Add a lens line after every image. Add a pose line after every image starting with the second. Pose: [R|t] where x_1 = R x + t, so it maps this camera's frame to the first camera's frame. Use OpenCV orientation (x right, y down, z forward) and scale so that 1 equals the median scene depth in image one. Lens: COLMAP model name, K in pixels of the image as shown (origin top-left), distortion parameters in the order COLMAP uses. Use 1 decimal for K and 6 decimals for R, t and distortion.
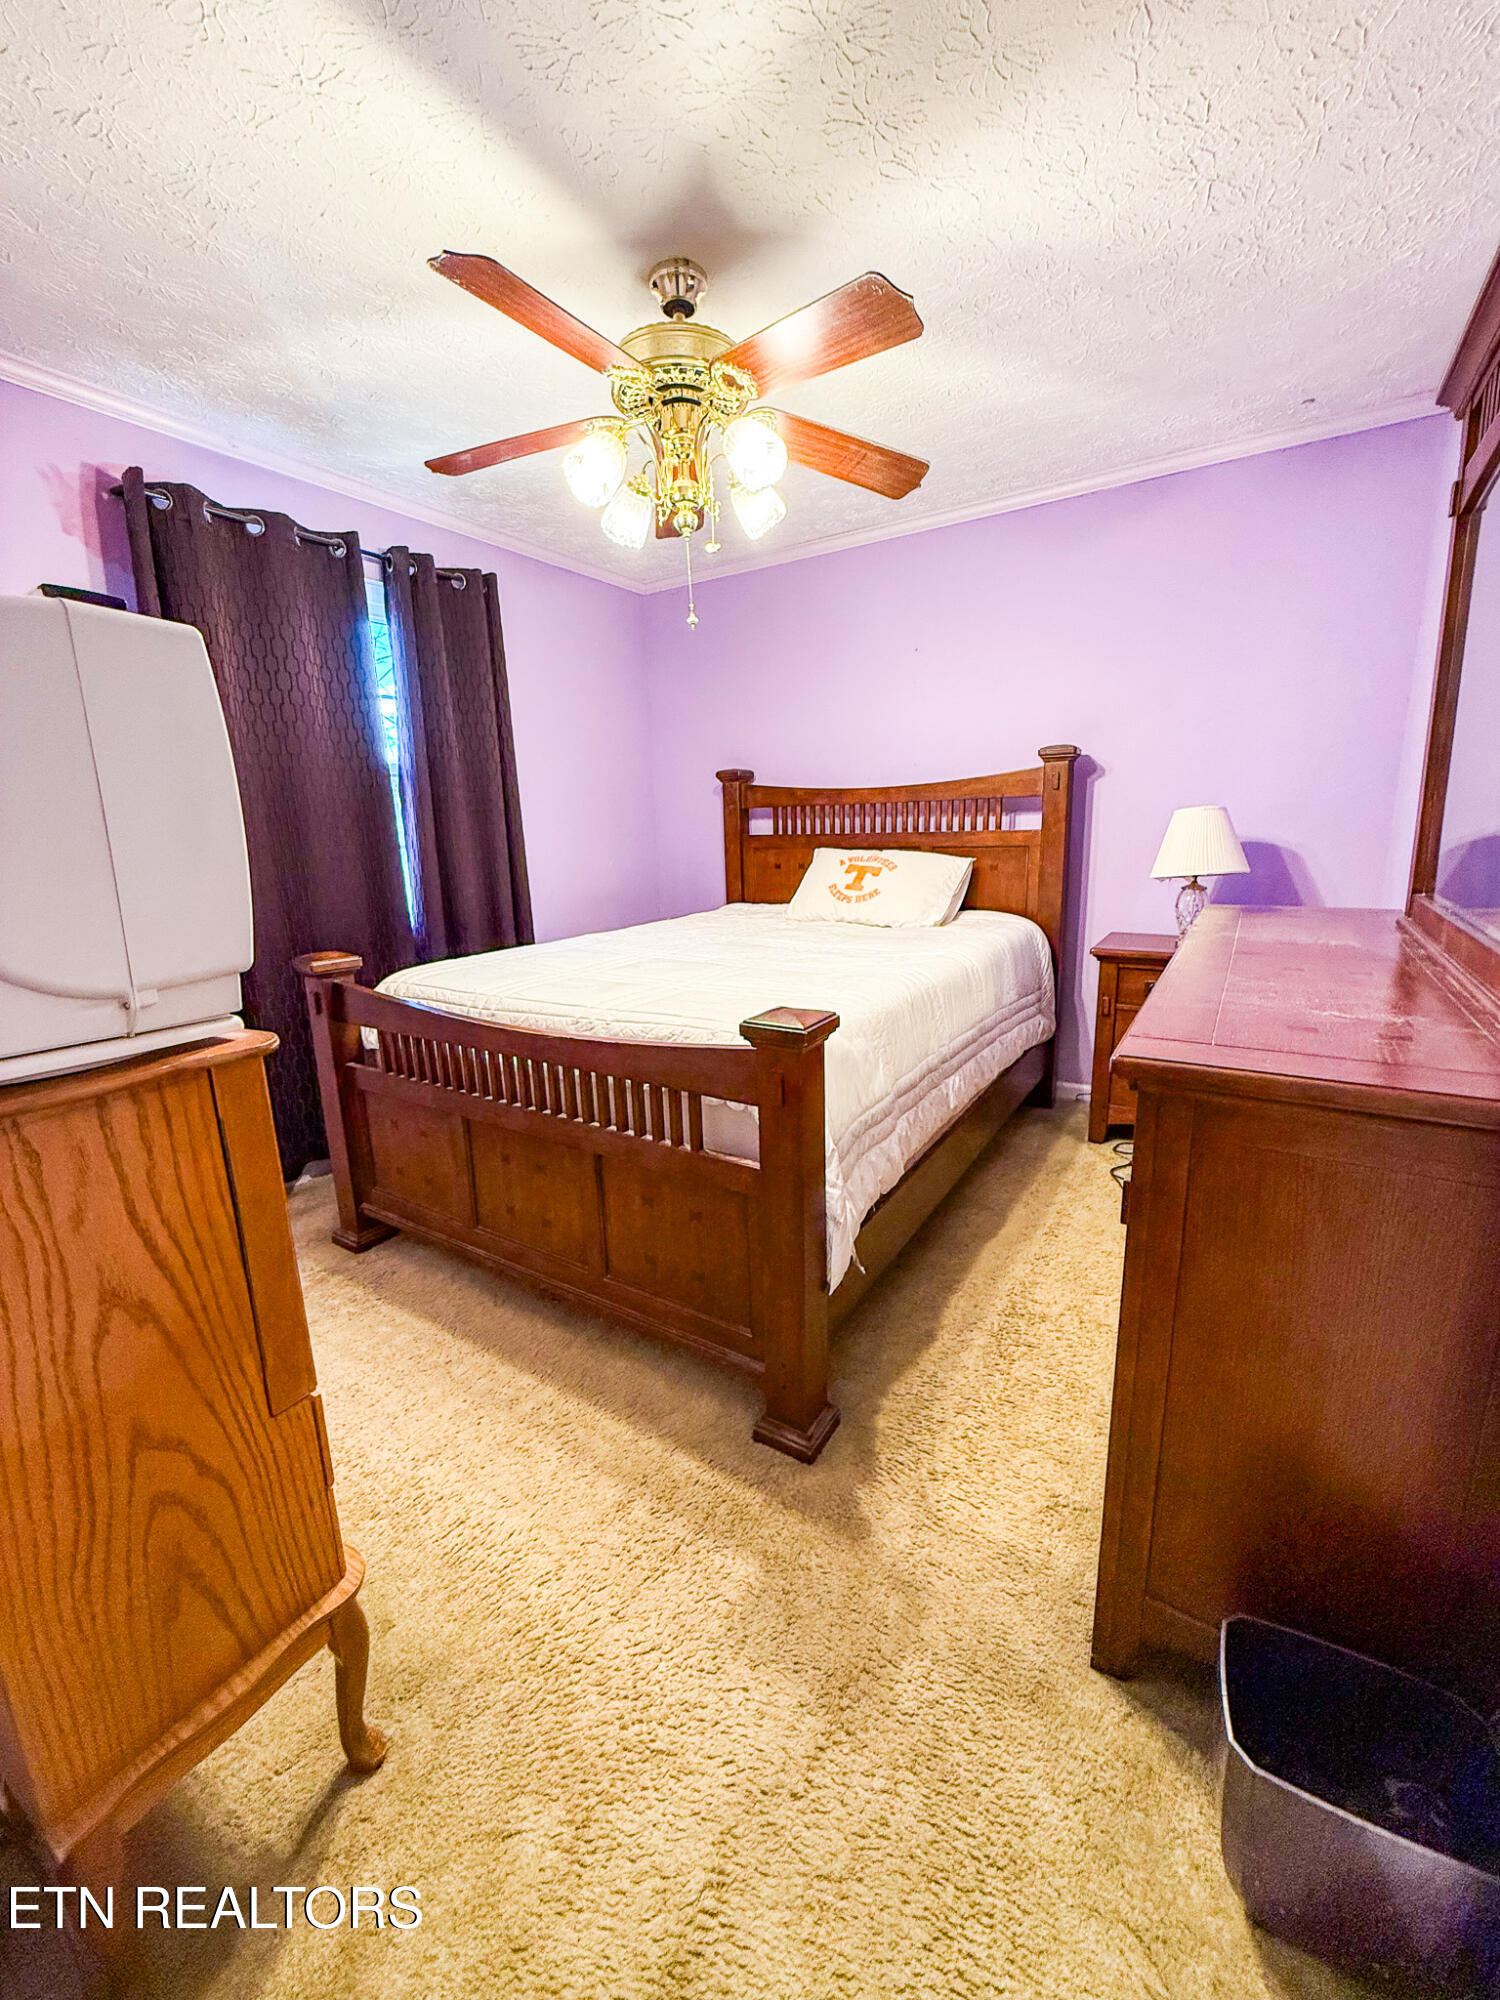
lens RADIAL K [[797.0, 0, 738.5], [0, 797.0, 998.2], [0, 0, 1]] dist [0.001965, -0.000241]
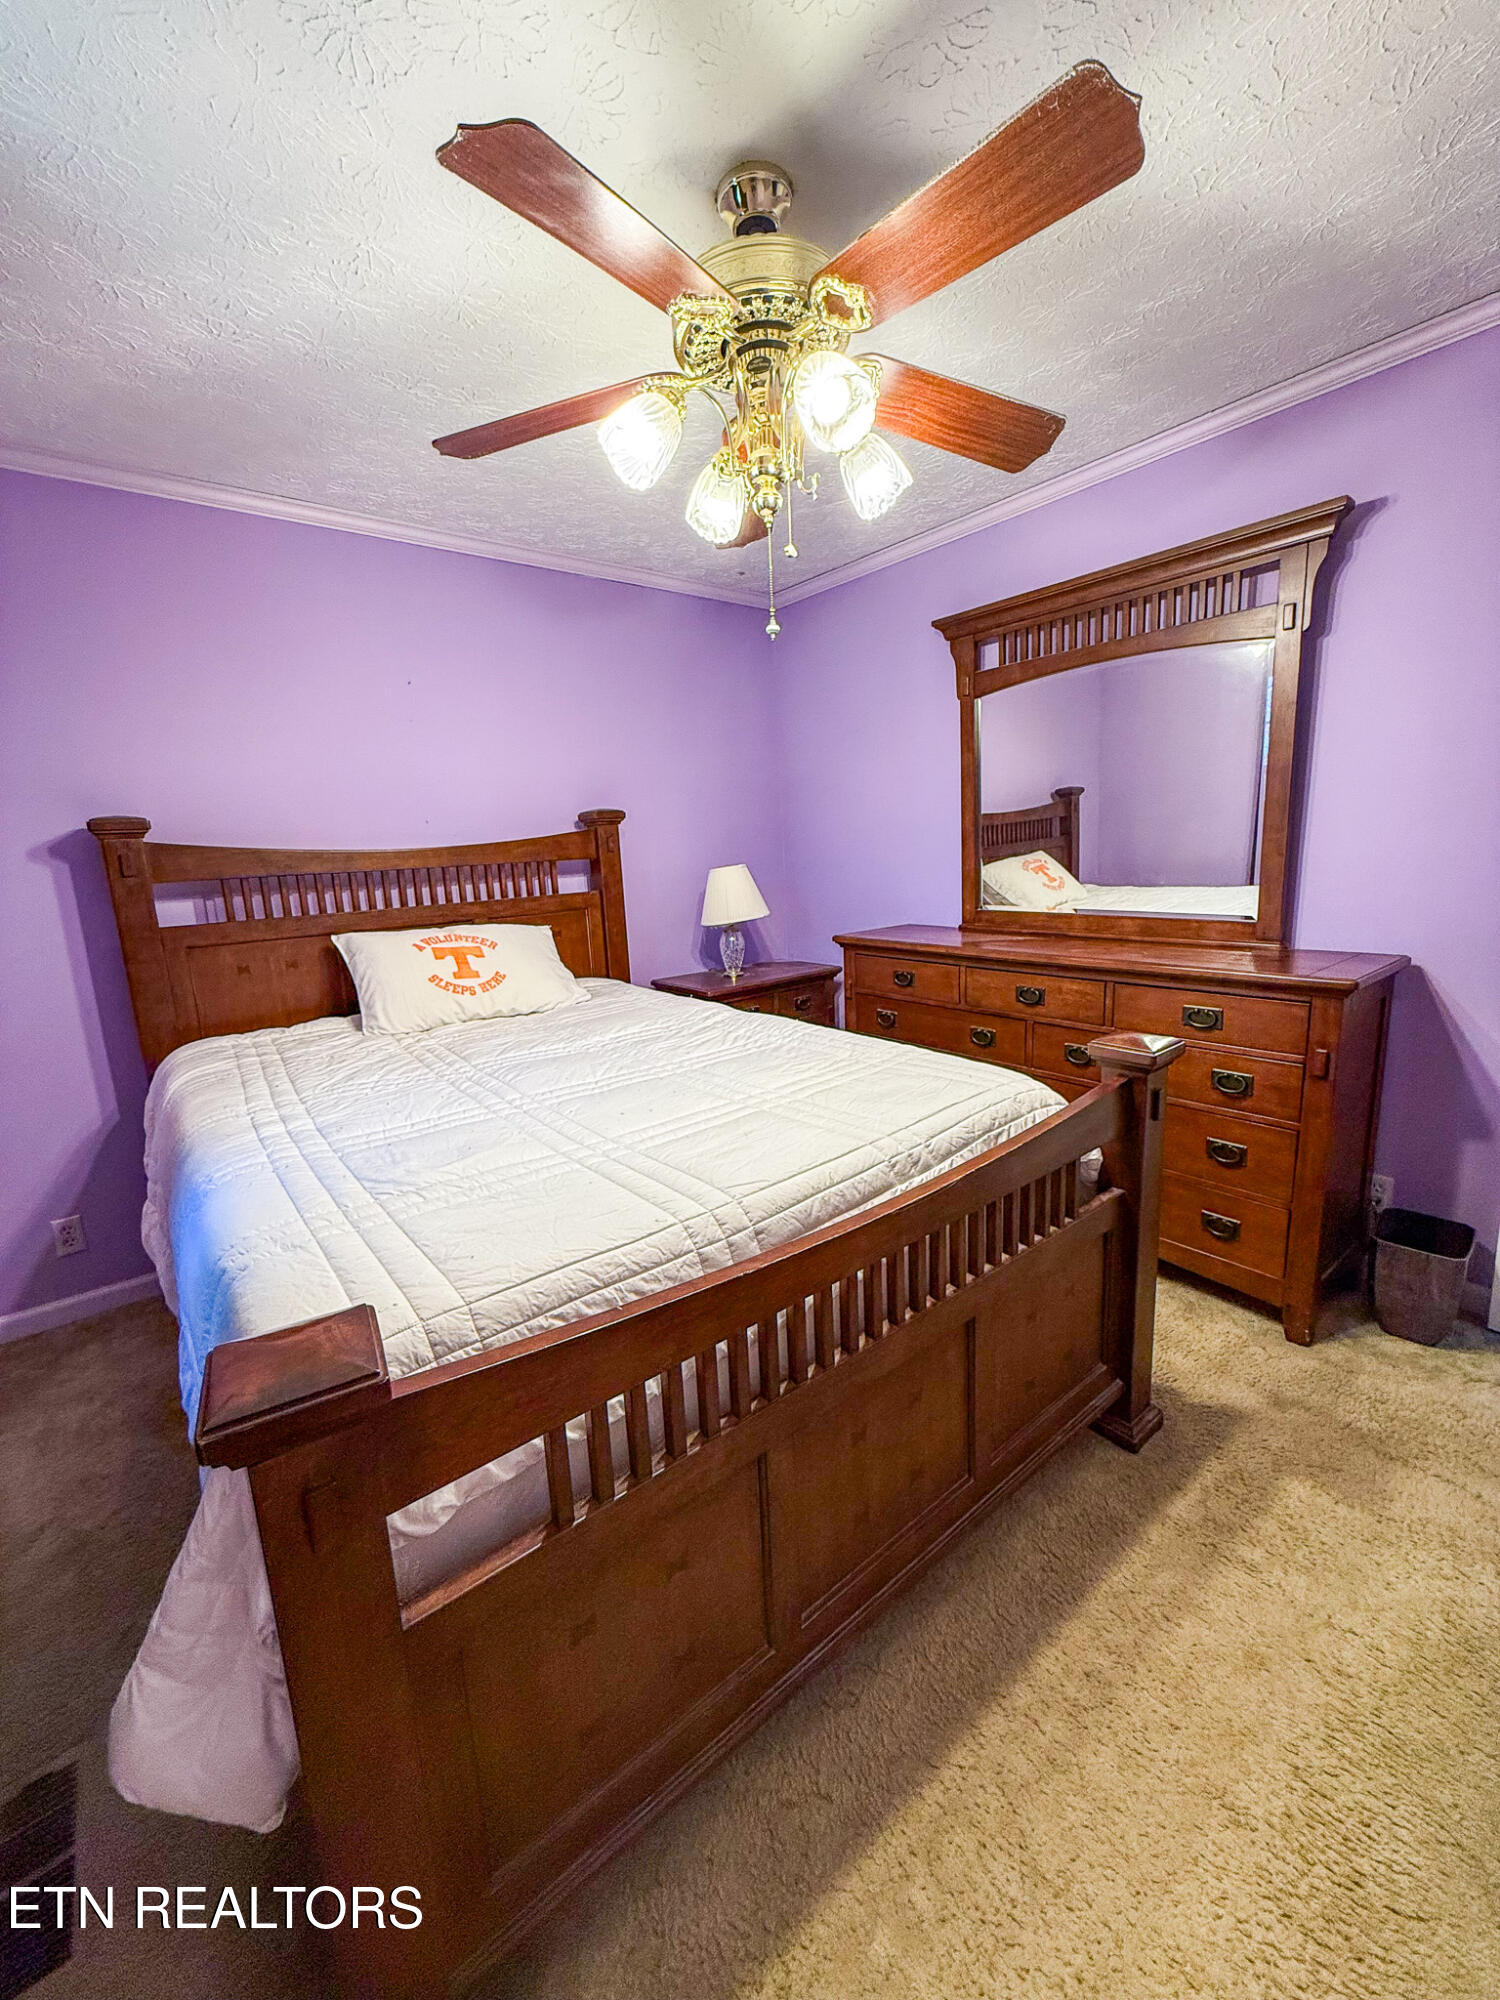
lens RADIAL K [[797.0, 0, 739.6], [0, 797.0, 994.9], [0, 0, 1]] dist [0.001965, -0.000241]
pose [[0.308197, -0.171627, 0.935713, -0.636940], [0.236241, 0.966589, 0.099479, -0.168760], [-0.921523, 0.190395, 0.338445, 0.615596]]
